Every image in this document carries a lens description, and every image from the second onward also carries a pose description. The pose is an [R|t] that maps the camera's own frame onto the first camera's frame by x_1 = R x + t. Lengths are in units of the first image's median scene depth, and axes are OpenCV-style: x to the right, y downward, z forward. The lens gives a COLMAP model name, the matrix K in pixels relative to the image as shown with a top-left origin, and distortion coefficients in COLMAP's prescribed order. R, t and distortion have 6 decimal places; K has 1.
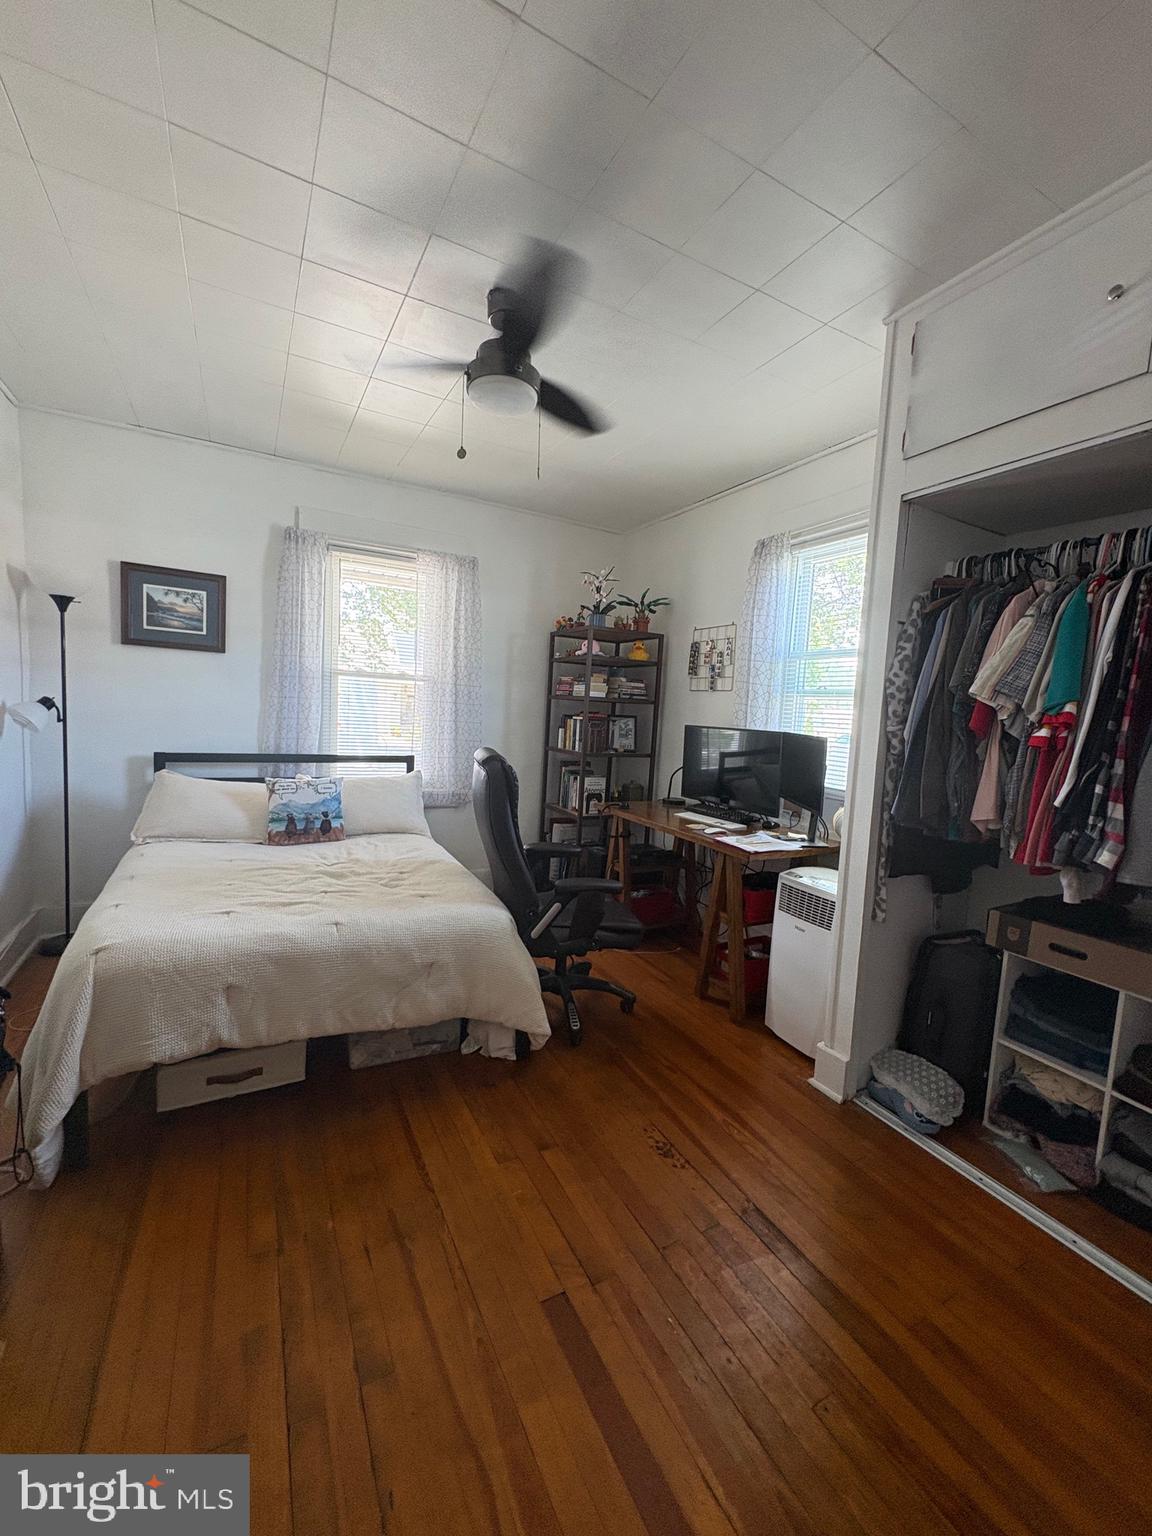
lens RADIAL K [[614.1, 0, 577.4], [0, 614.1, 768.2], [0, 0, 1]] dist [-0.000982, 0.000264]
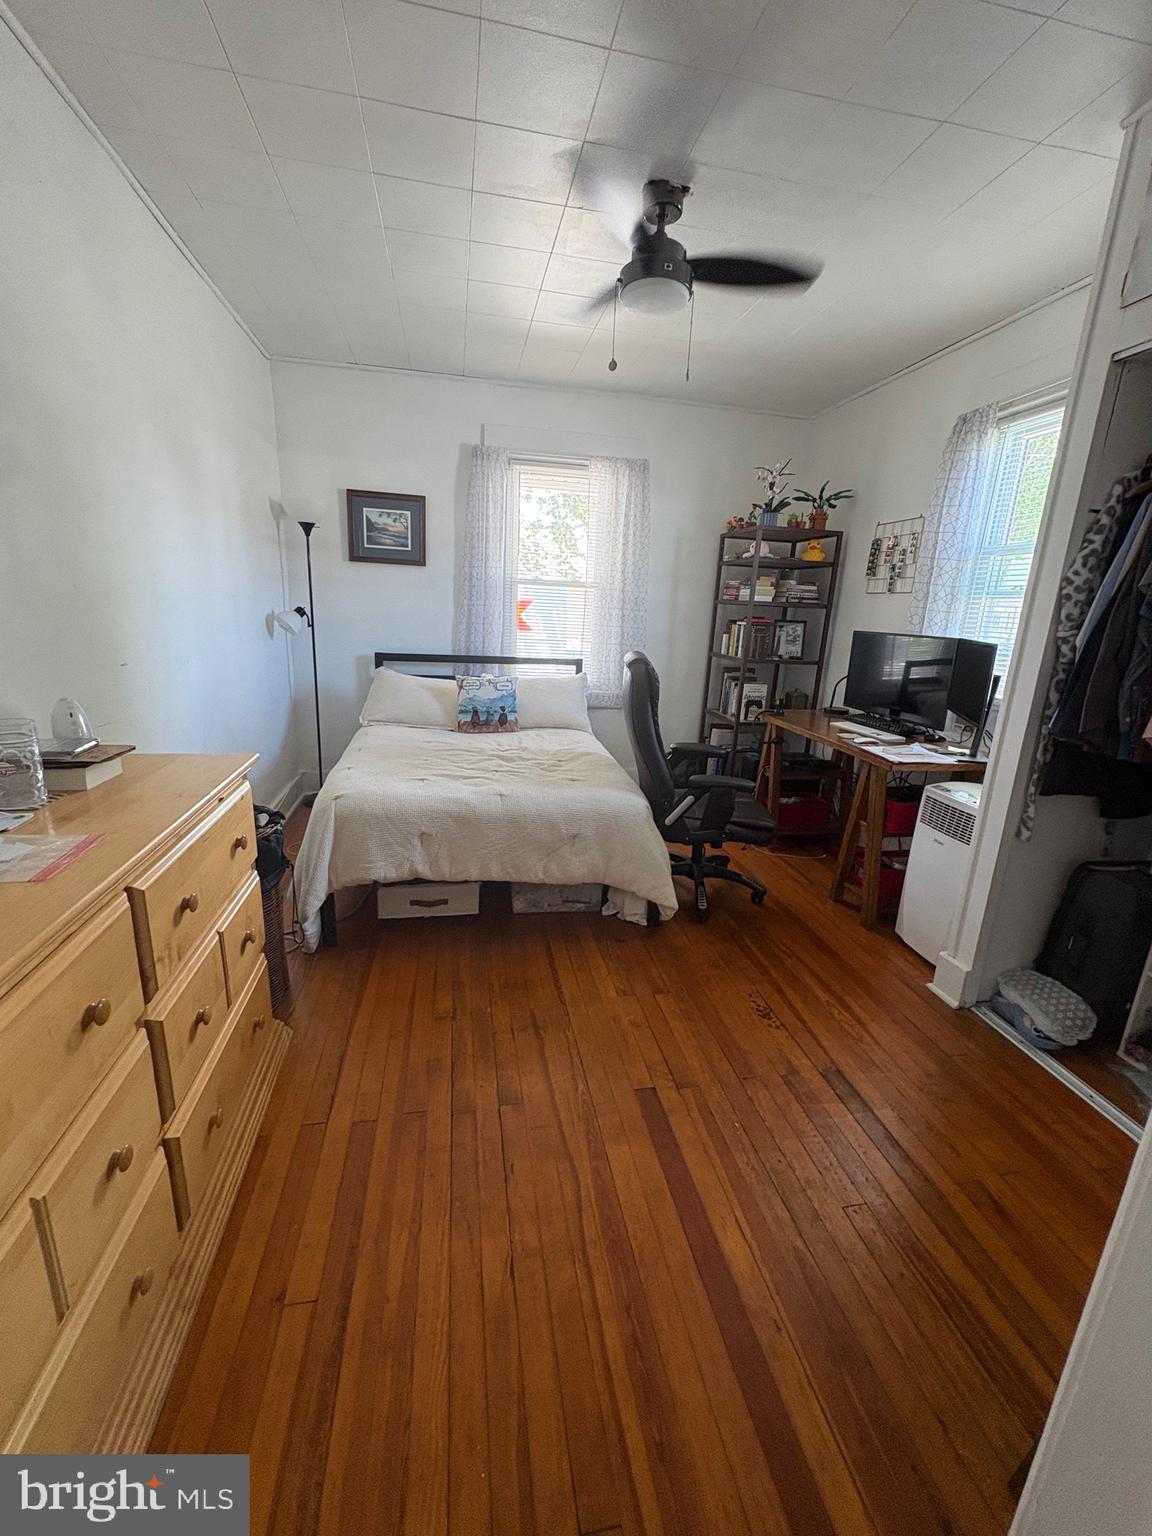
lens RADIAL K [[614.1, 0, 576.7], [0, 614.1, 769.0], [0, 0, 1]] dist [-0.000982, 0.000264]
pose [[0.953968, 0.067862, -0.292130, 0.089978], [-0.023335, 0.987906, 0.153286, 0.008793], [0.298999, -0.139413, 0.944015, -0.089180]]
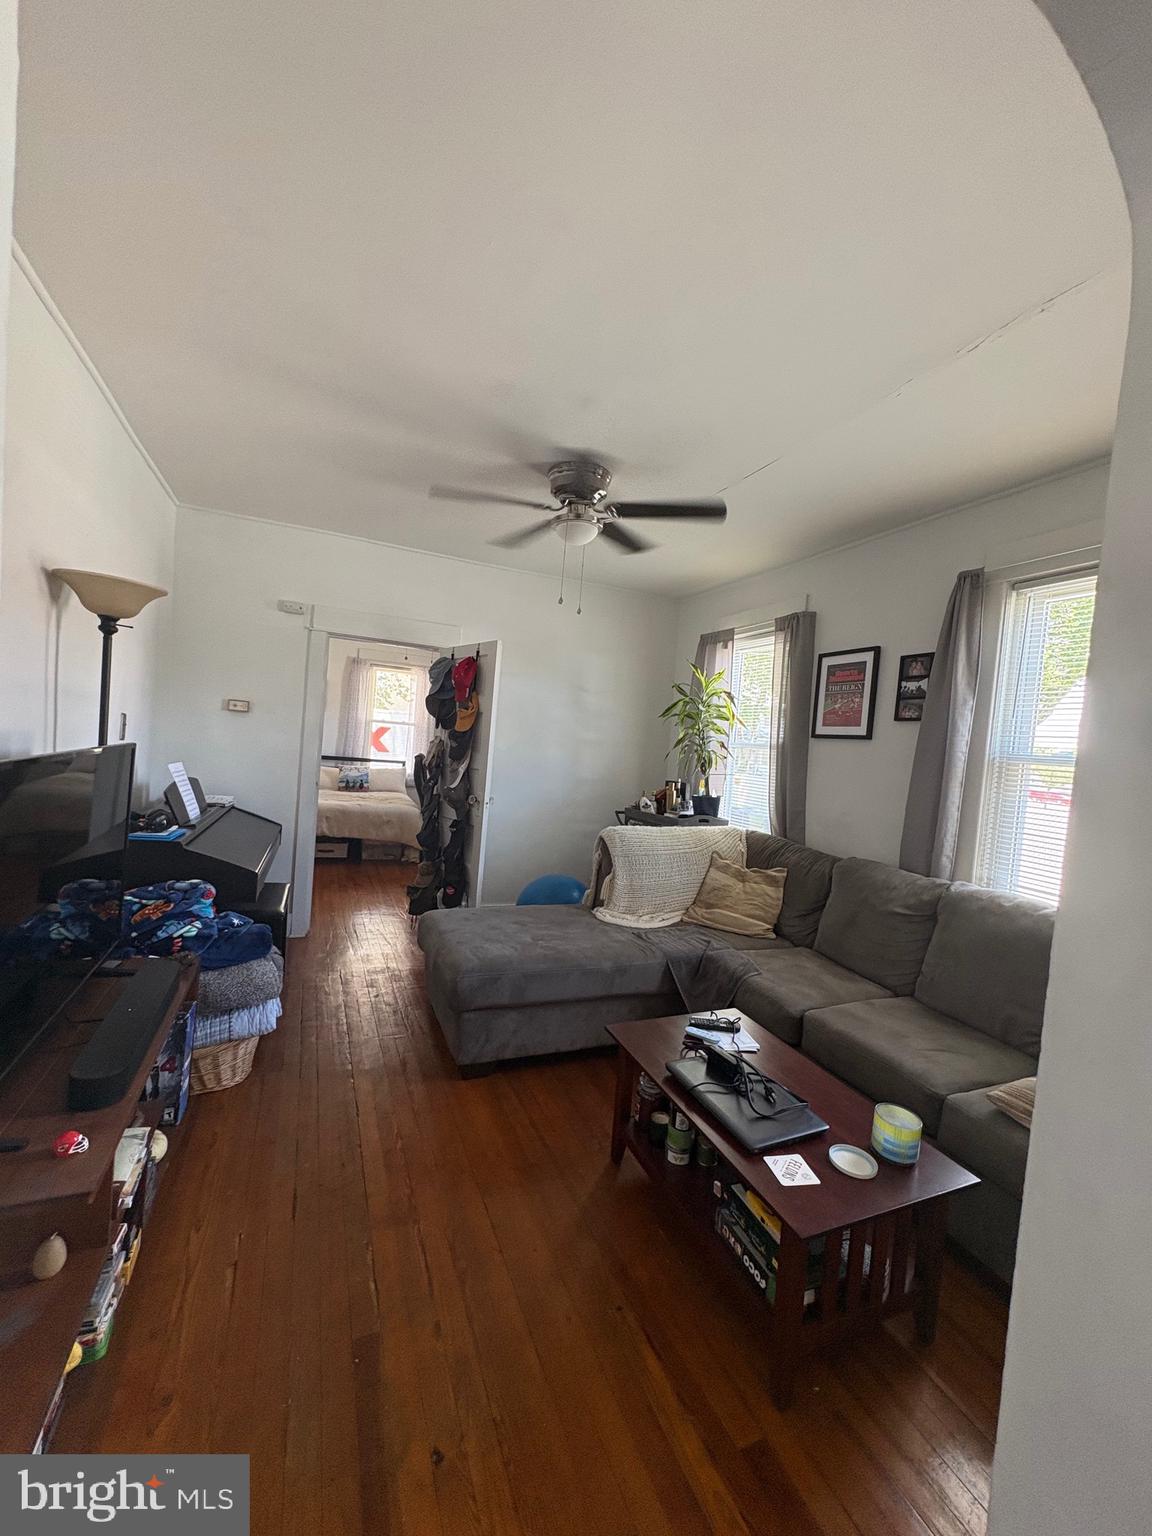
lens RADIAL K [[614.1, 0, 575.5], [0, 614.1, 768.5], [0, 0, 1]] dist [-0.000982, 0.000264]
pose [[0.995453, 0.032905, -0.089385, 0.829309], [-0.038239, 0.997548, -0.058623, 0.176967], [0.087237, 0.061775, 0.994270, -1.721785]]
